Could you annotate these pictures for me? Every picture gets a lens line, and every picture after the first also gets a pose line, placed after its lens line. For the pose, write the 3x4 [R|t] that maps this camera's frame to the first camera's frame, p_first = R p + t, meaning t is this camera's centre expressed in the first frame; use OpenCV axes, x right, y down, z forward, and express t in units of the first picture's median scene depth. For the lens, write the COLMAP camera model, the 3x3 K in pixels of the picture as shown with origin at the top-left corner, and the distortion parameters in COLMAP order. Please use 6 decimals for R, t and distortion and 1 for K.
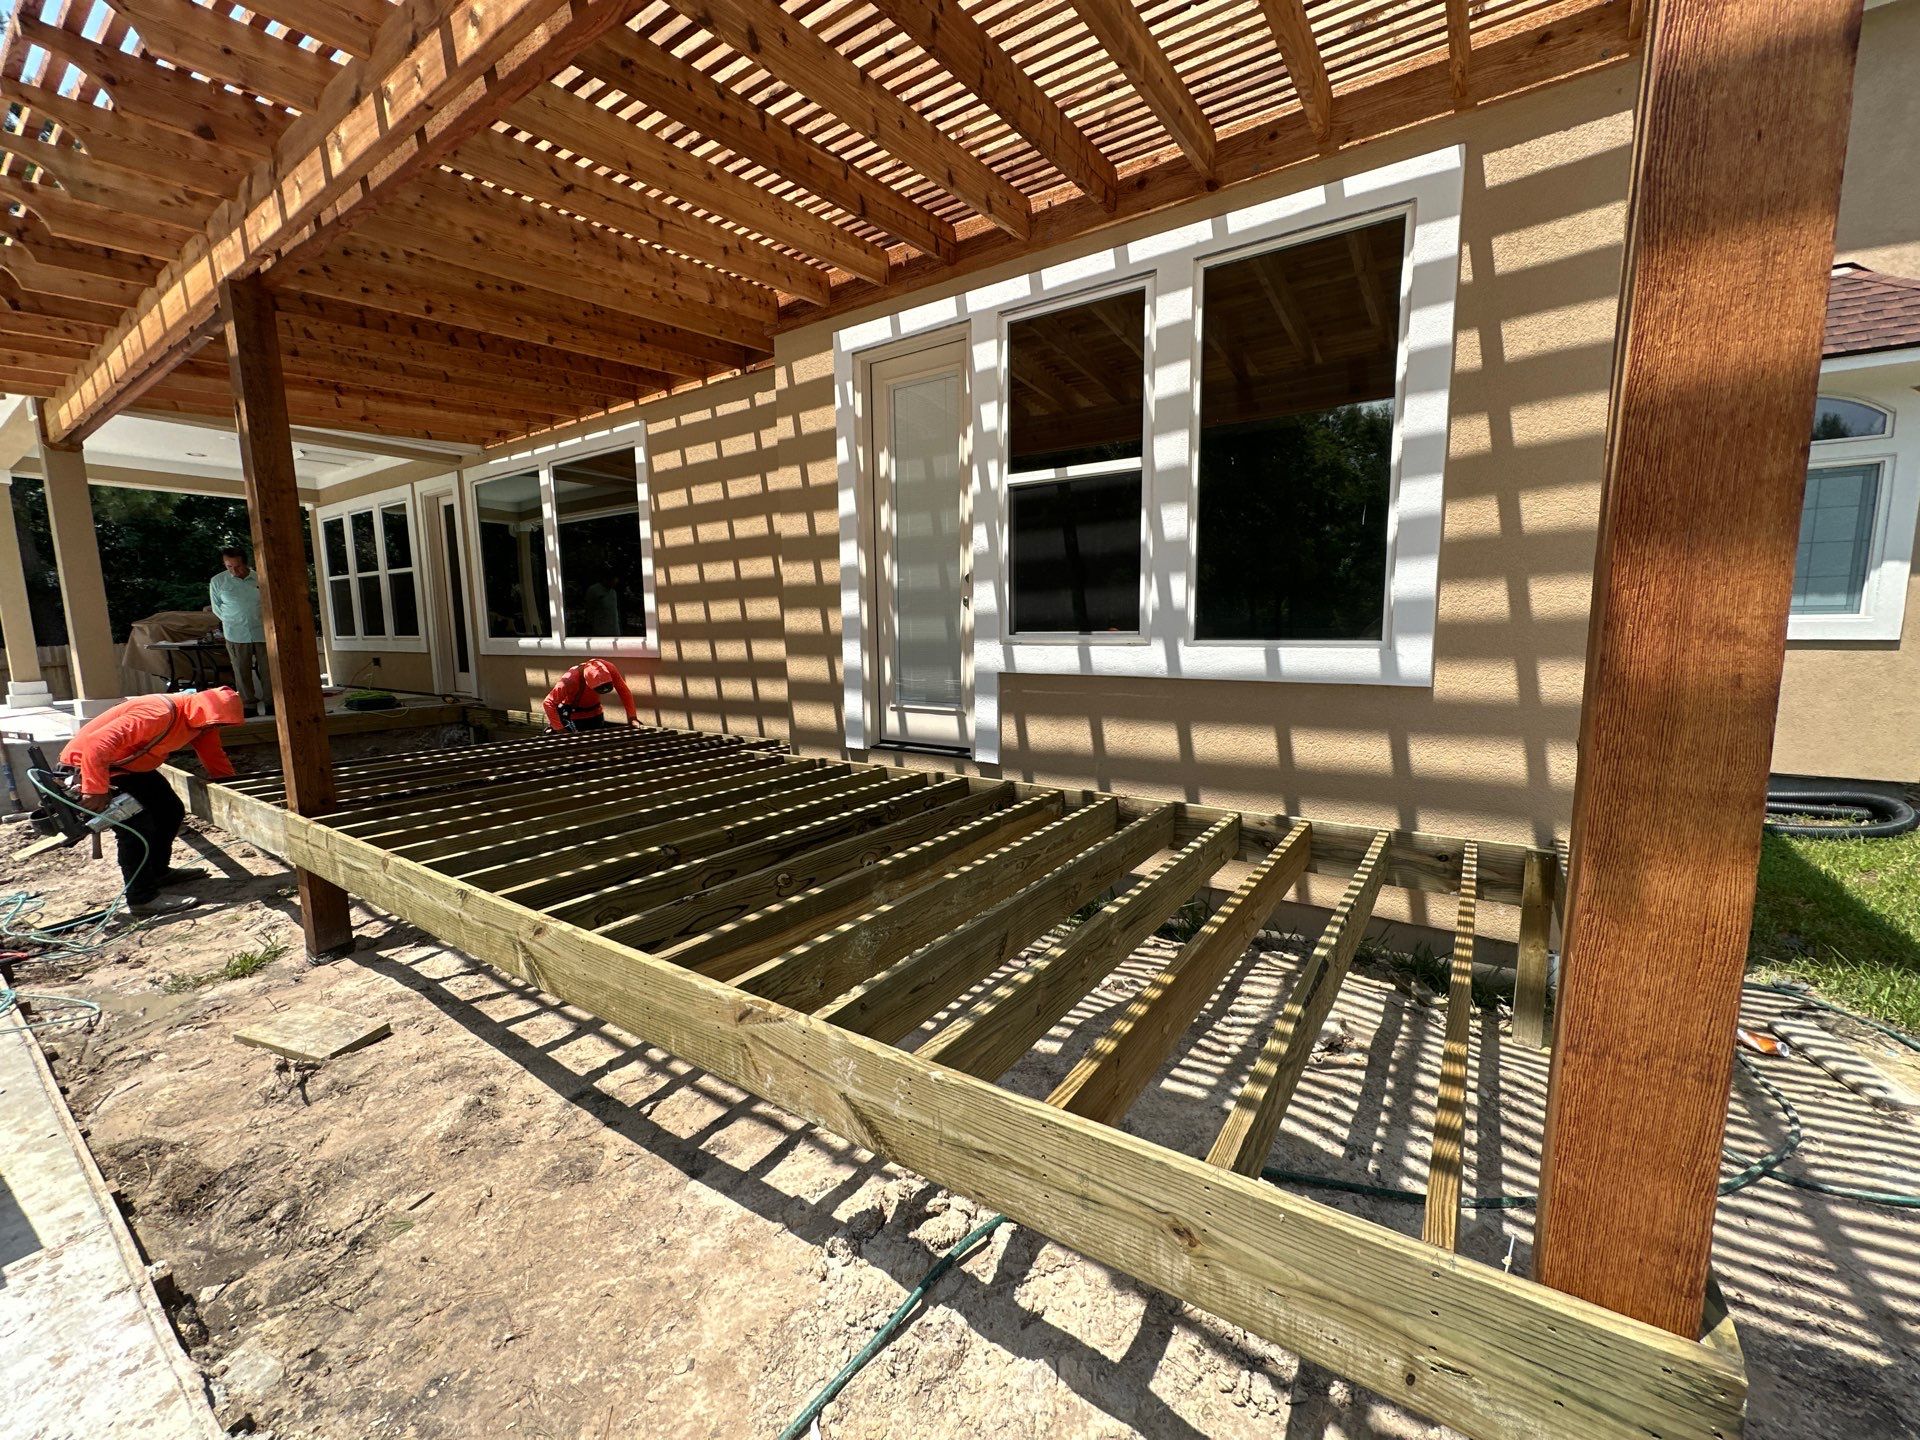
lens RADIAL K [[764.9, 0, 960.0], [0, 764.9, 720.0], [0, 0, 1]] dist [-0.001138, 0.000604]
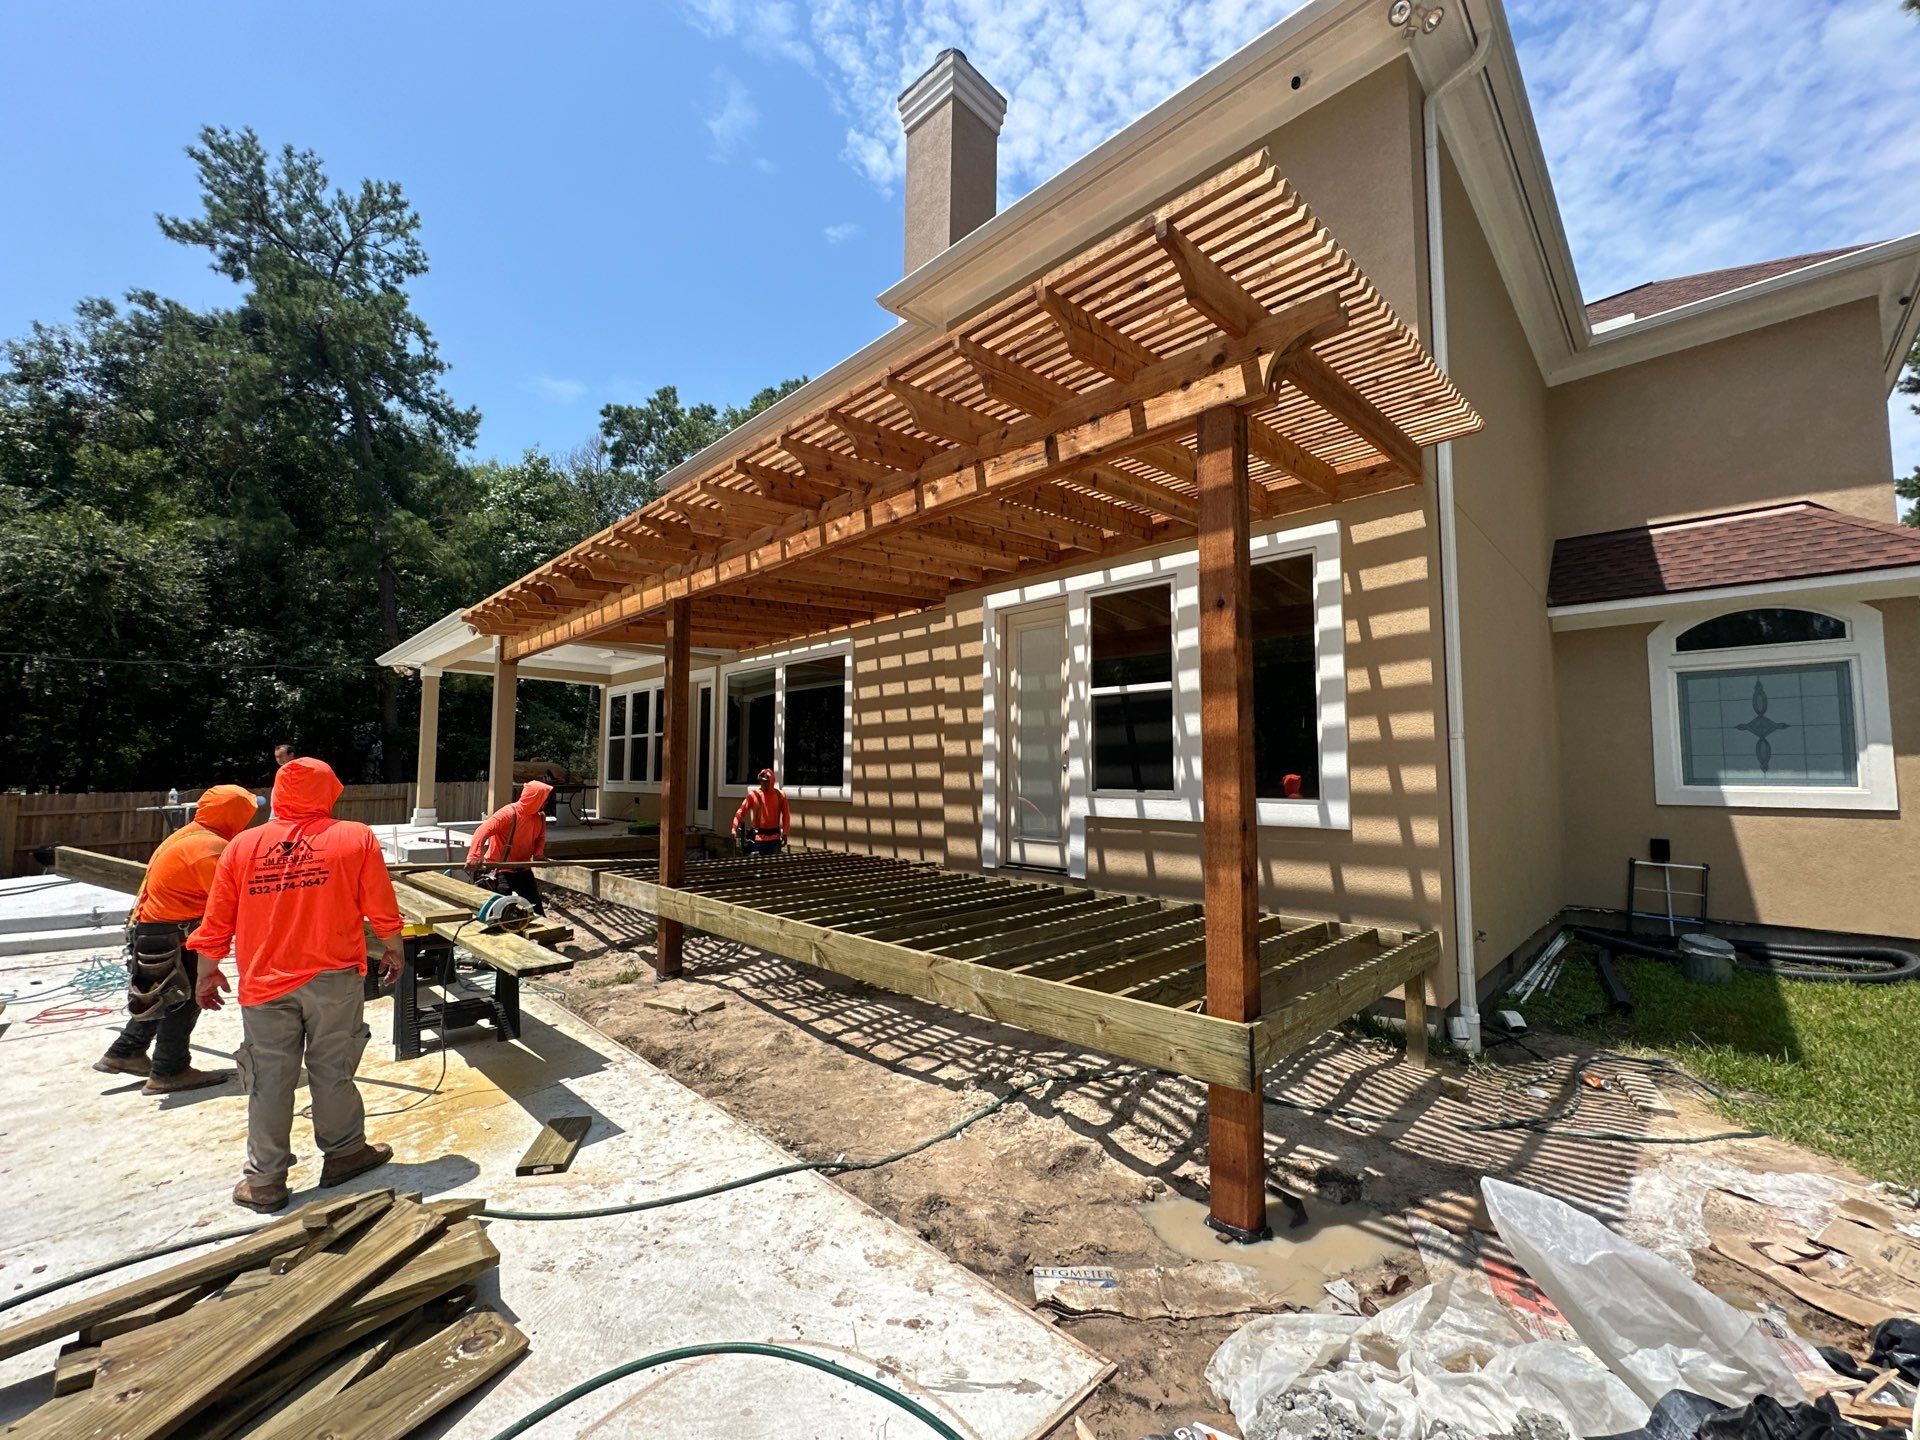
lens RADIAL K [[764.9, 0, 960.0], [0, 764.9, 720.0], [0, 0, 1]] dist [-0.001138, 0.000604]
pose [[0.983304, 0.004379, -0.181917, 0.103602], [-0.040184, 0.980255, -0.193611, 0.065877], [0.177478, 0.197689, 0.964065, -0.665114]]
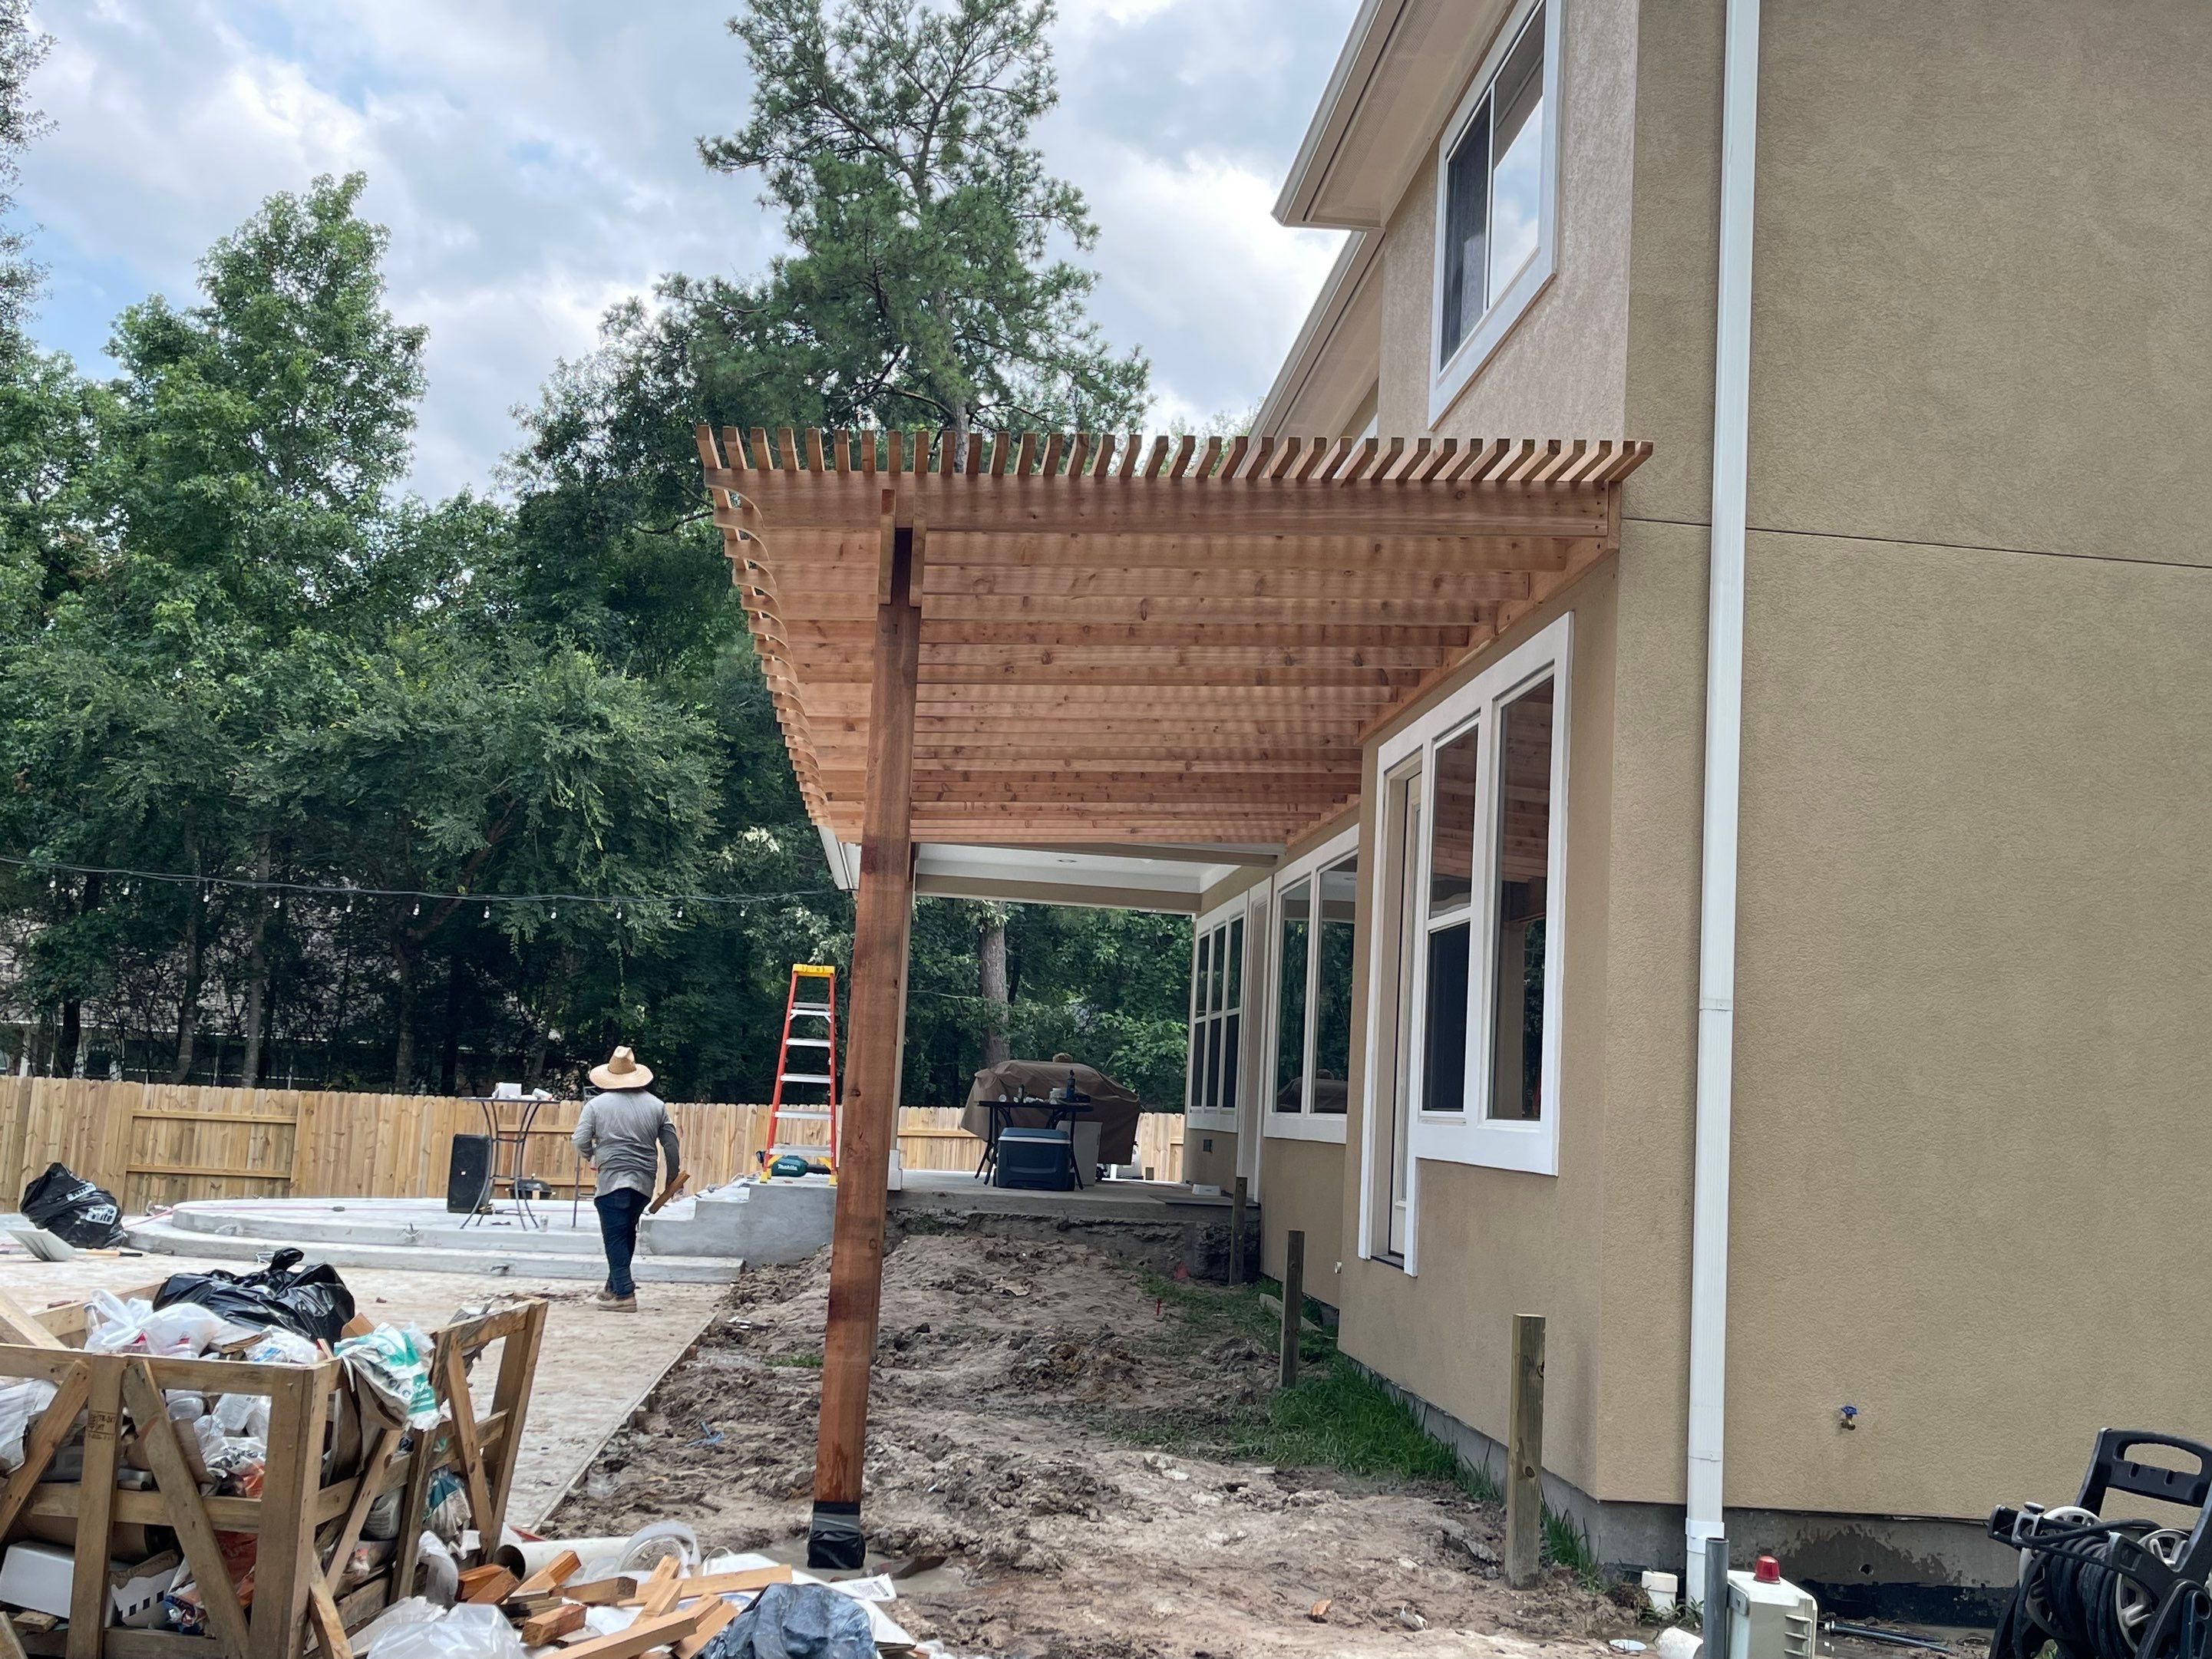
lens RADIAL K [[2217.0, 0, 1106.0], [0, 2217.0, 829.5], [0, 0, 1]] dist [0.120976, 0.005294]
pose [[0.636646, -0.048391, -0.769637, 2.154585], [-0.158603, 0.968477, -0.192090, 0.138741], [0.754670, 0.244359, 0.608902, -0.994101]]
